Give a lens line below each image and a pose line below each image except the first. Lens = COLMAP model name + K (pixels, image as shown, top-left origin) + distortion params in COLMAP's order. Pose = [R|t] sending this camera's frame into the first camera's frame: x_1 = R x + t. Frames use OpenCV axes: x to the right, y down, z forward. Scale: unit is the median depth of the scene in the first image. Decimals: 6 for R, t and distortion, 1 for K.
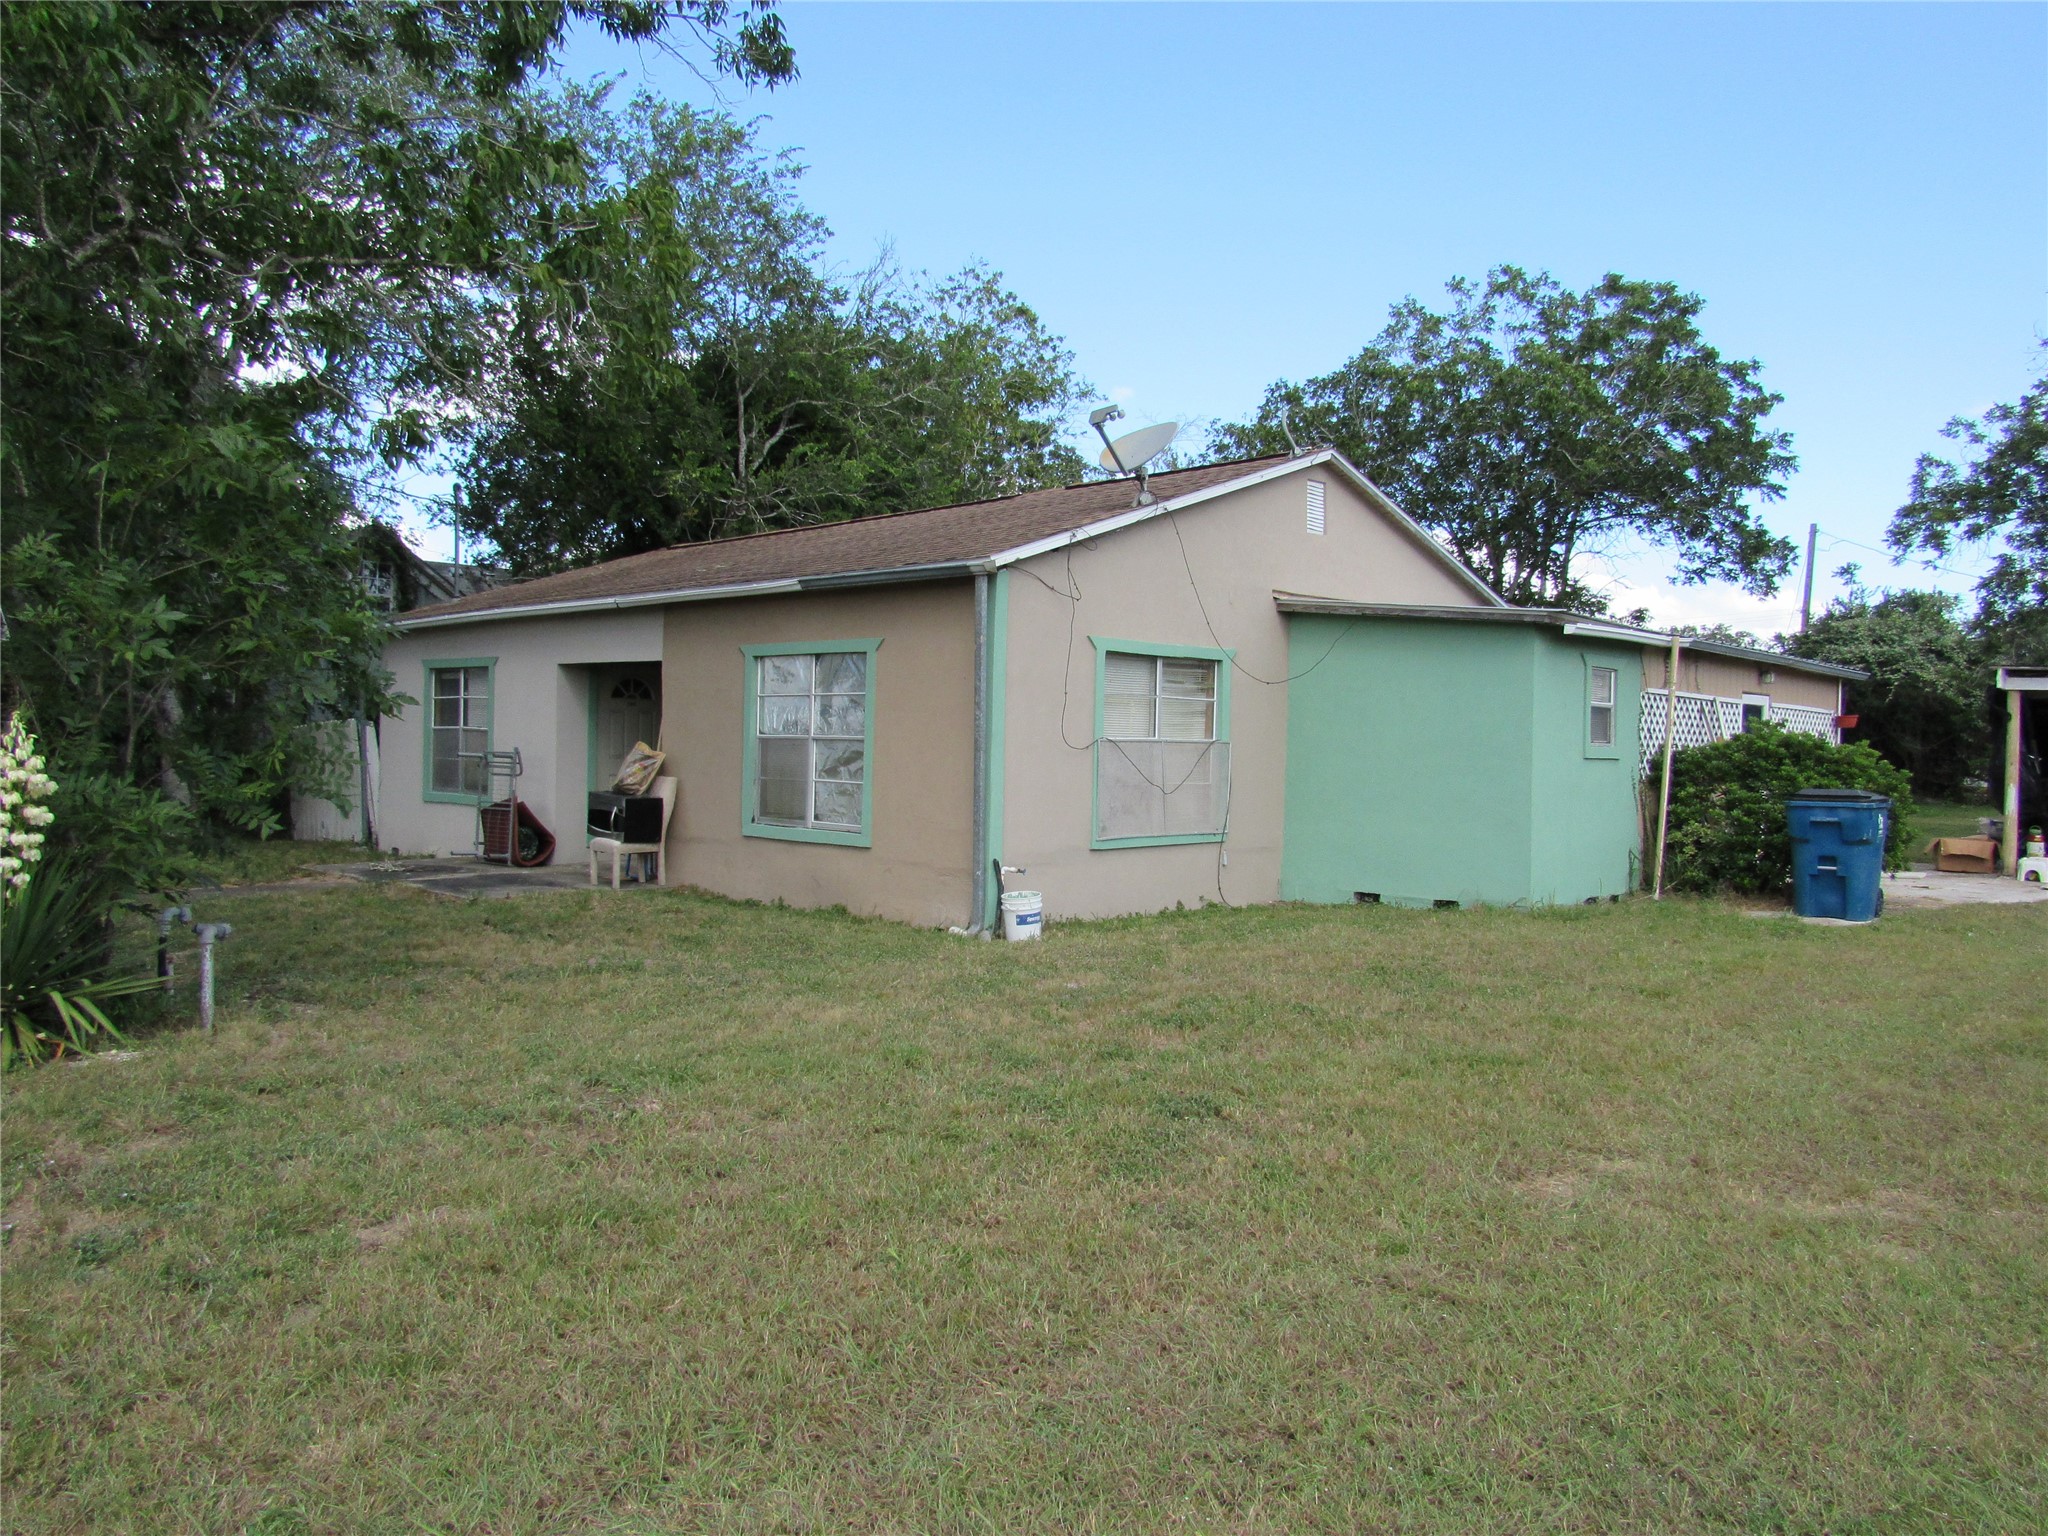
lens RADIAL K [[1454.7, 0, 1025.4], [0, 1454.7, 764.7], [0, 0, 1]] dist [0.000936, -0.003077]
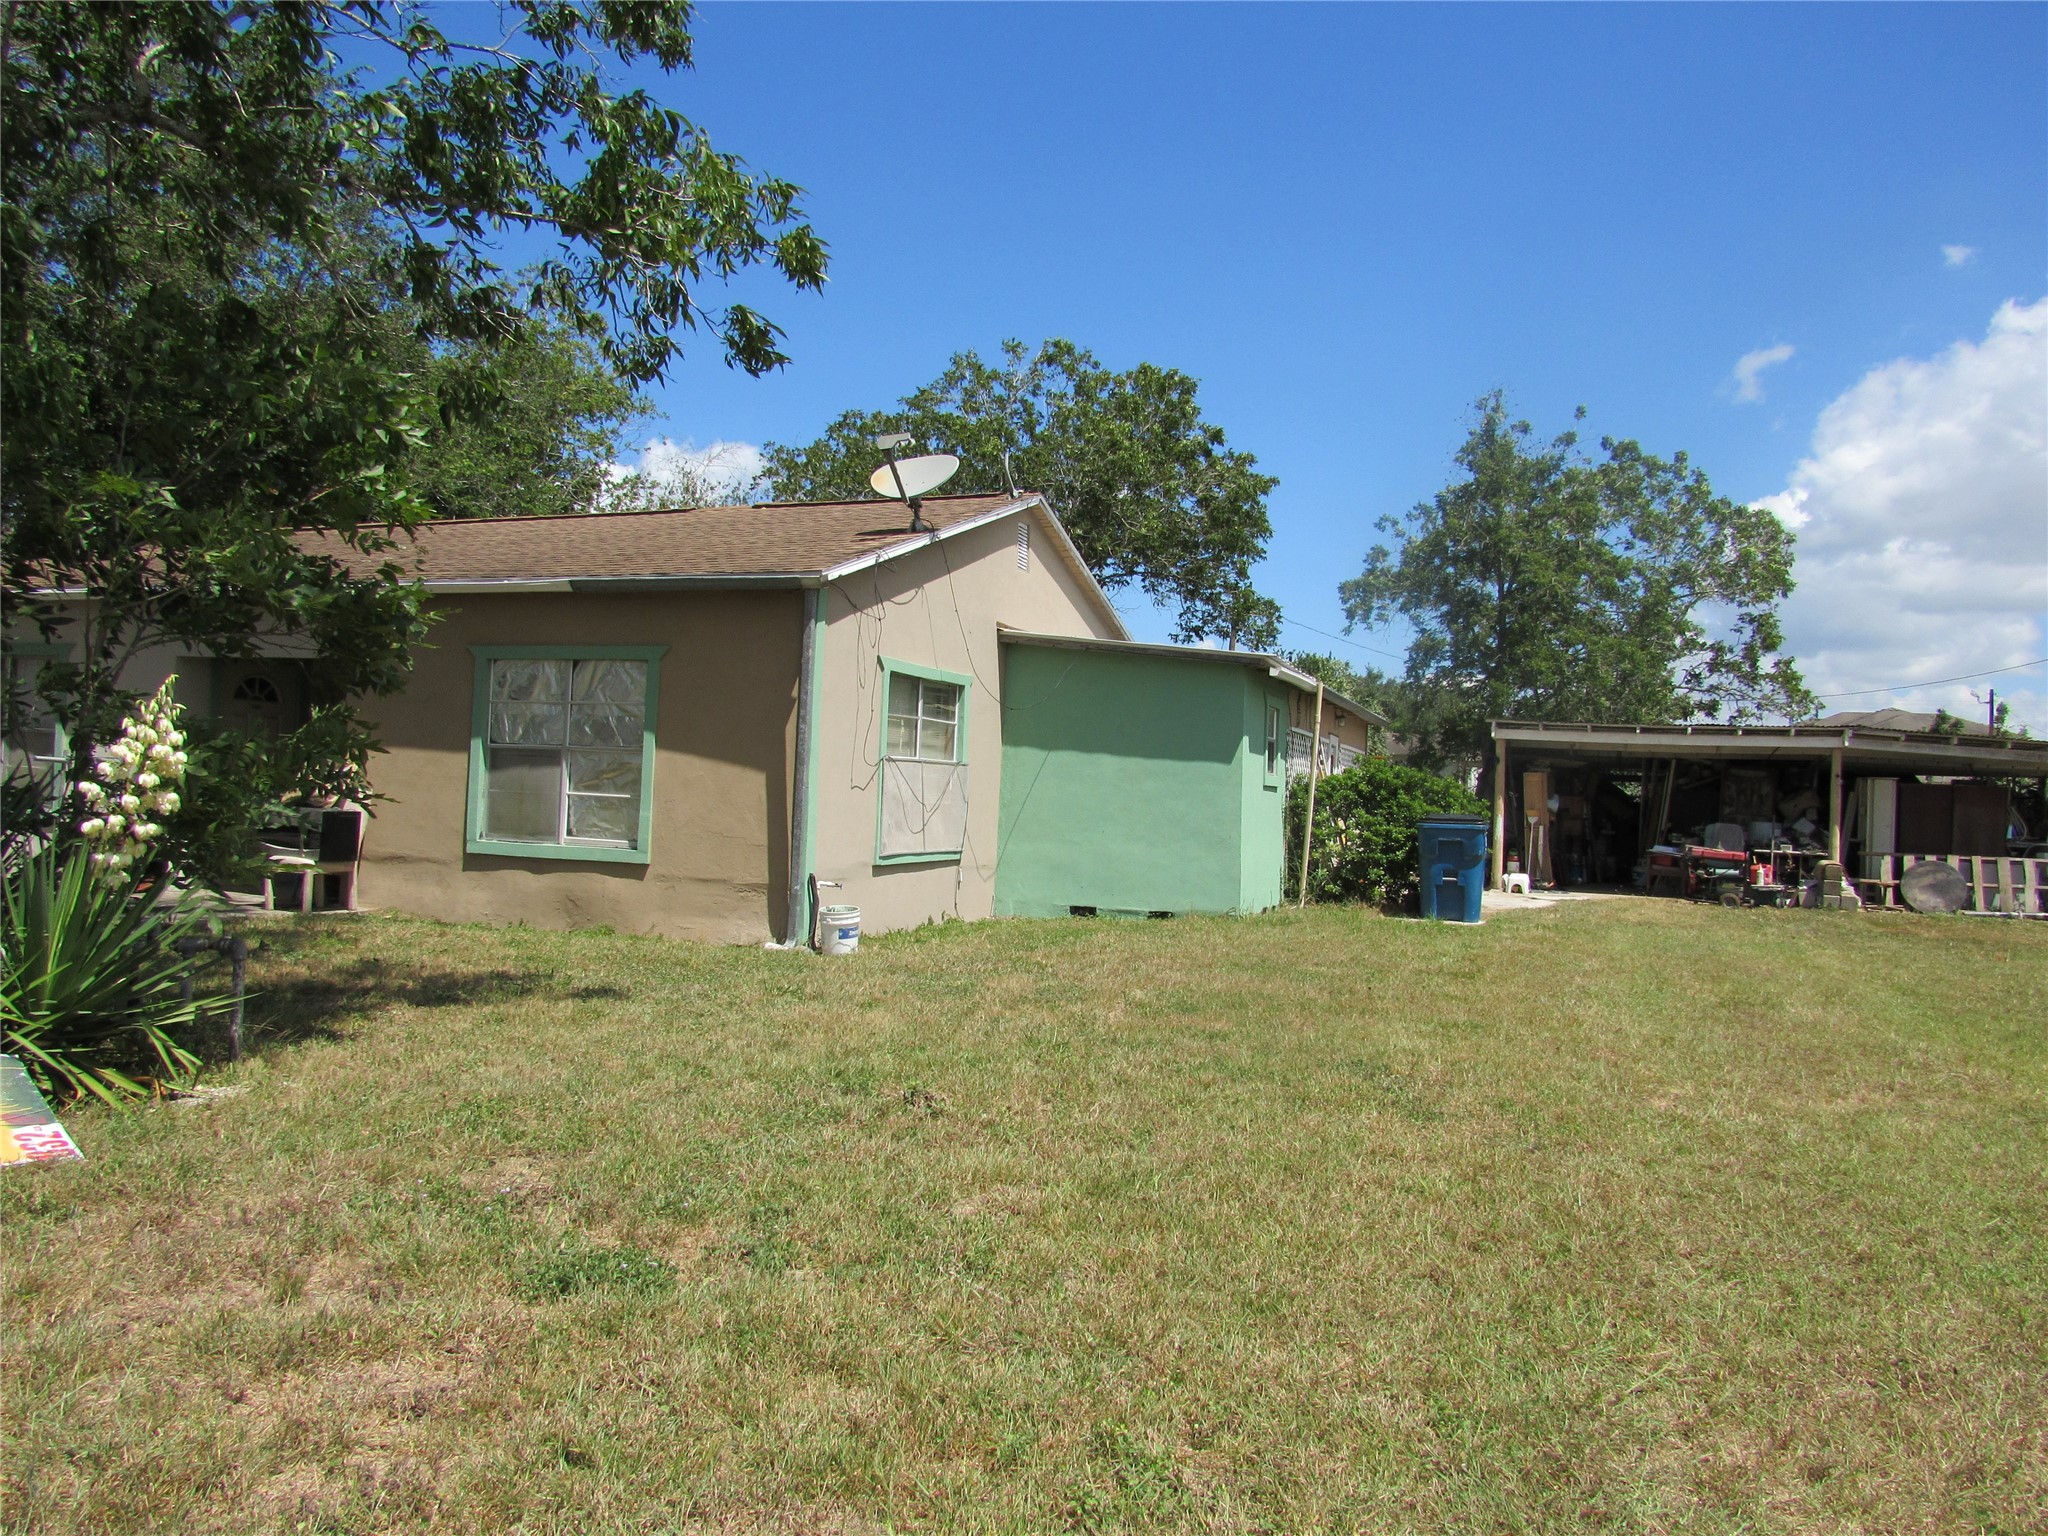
lens RADIAL K [[1488.9, 0, 1028.6], [0, 1488.9, 713.5], [0, 0, 1]] dist [-0.026592, 0.000413]
pose [[0.911093, 0.039758, 0.410278, -0.246396], [-0.016277, 0.998031, -0.060569, 0.011998], [-0.411879, 0.048506, 0.909947, 0.004611]]
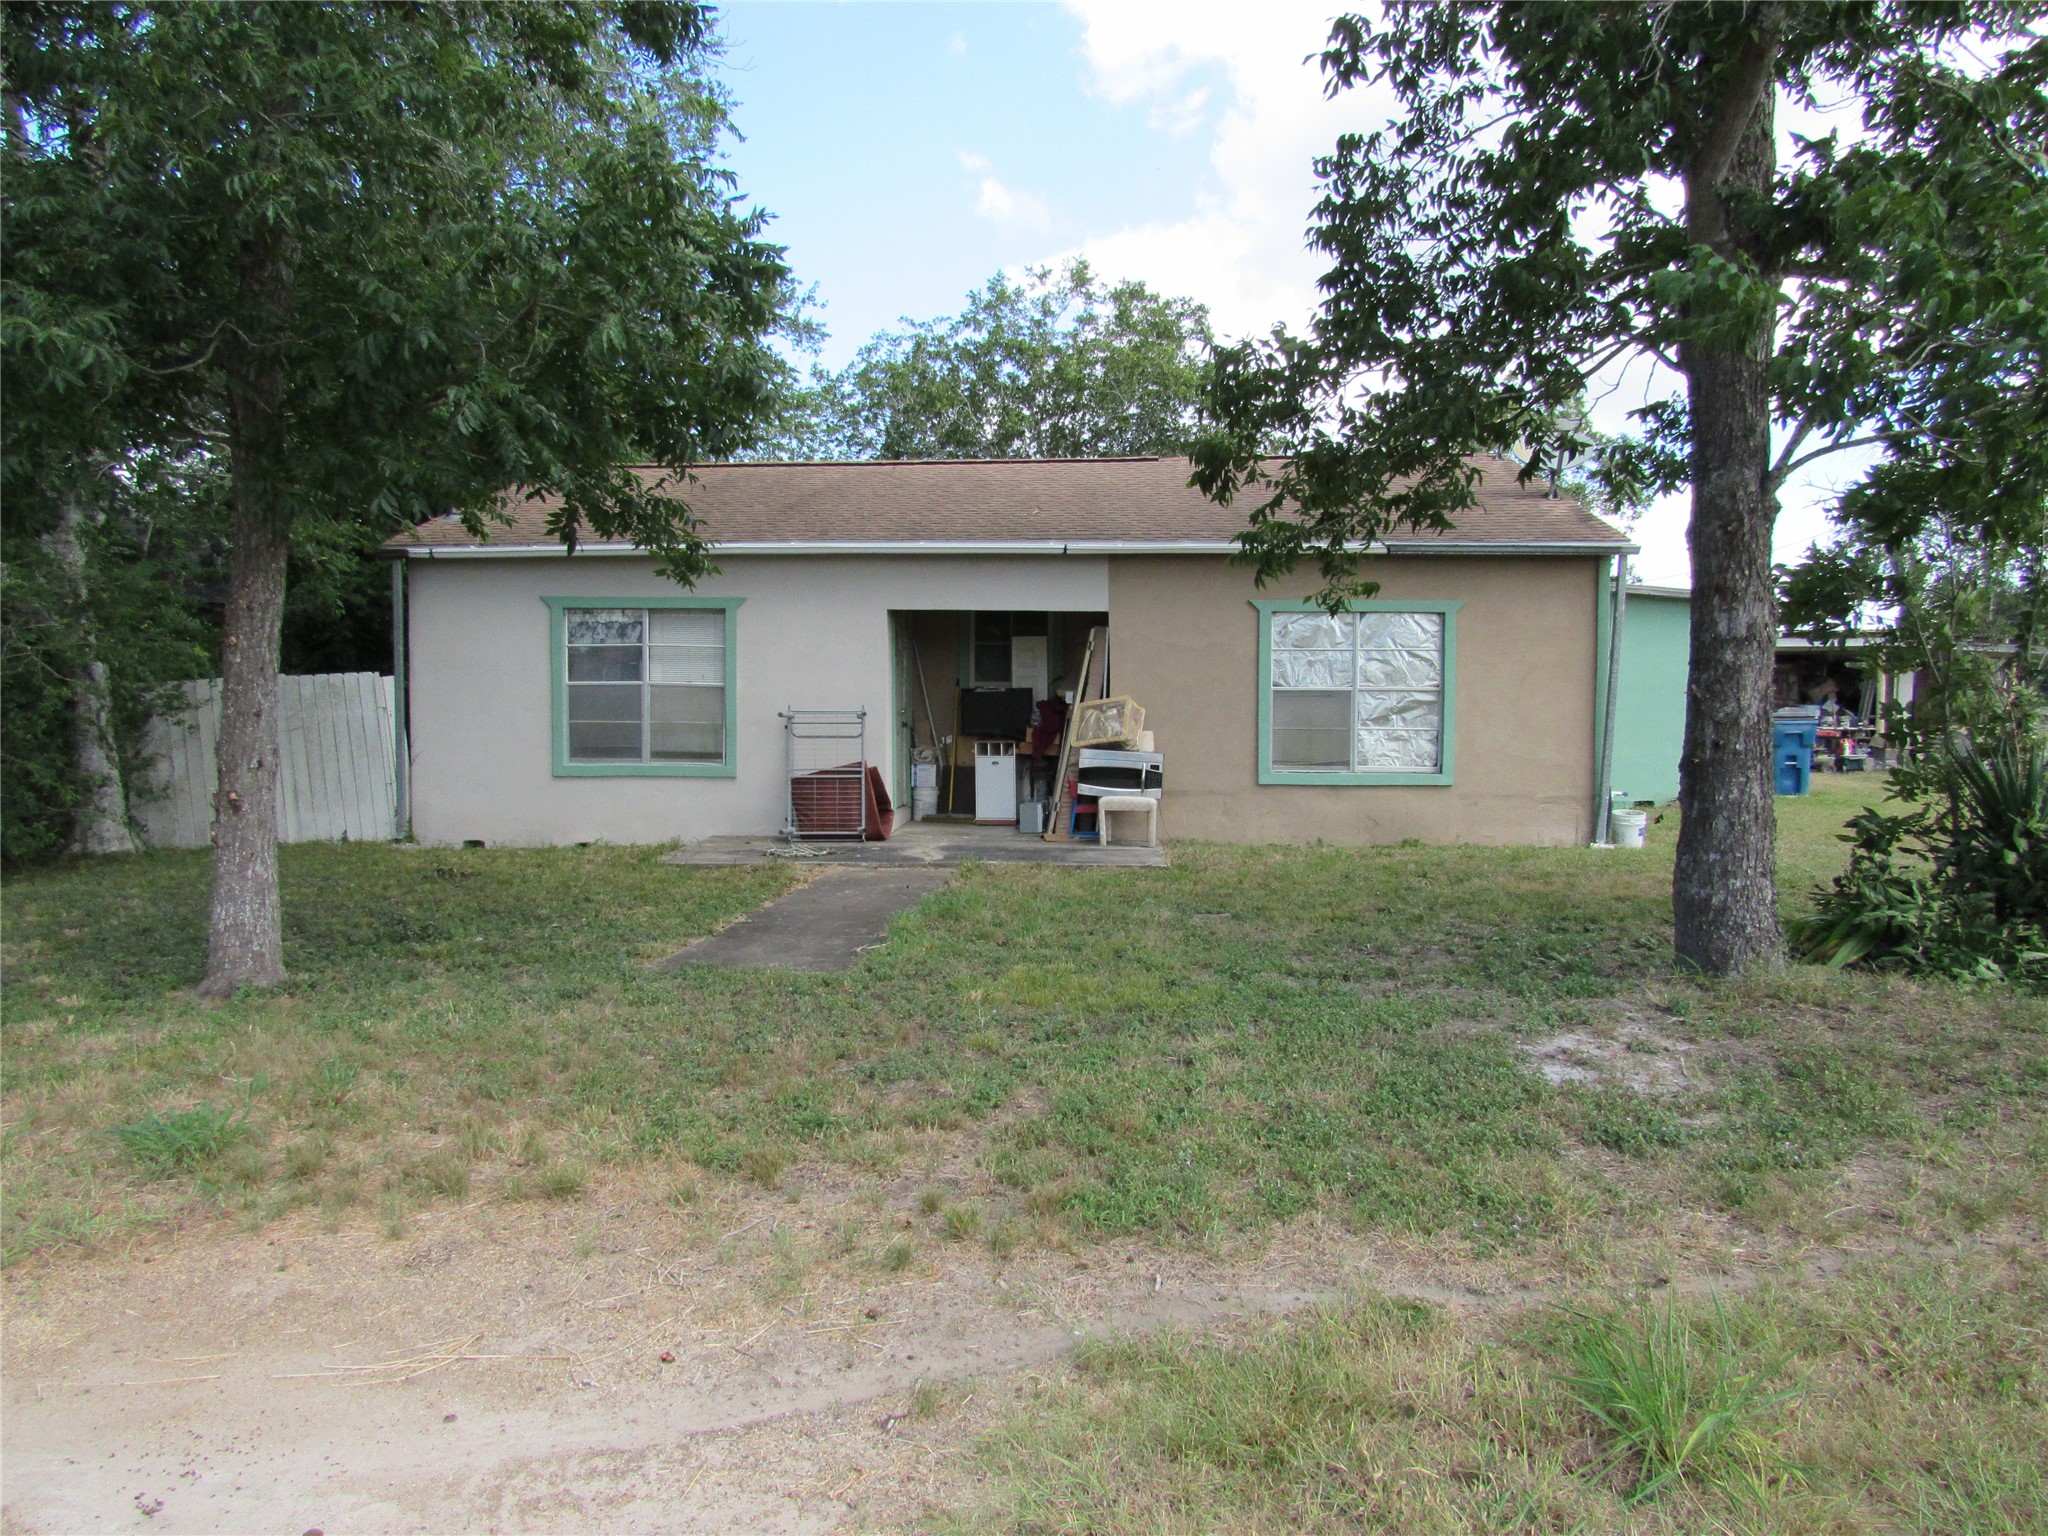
lens RADIAL K [[1454.7, 0, 1025.4], [0, 1454.7, 764.7], [0, 0, 1]] dist [0.000936, -0.003077]
pose [[0.756120, -0.048108, 0.652662, -0.996022], [0.019072, 0.998491, 0.051504, -0.021933], [-0.654155, -0.026496, 0.755896, 0.325772]]
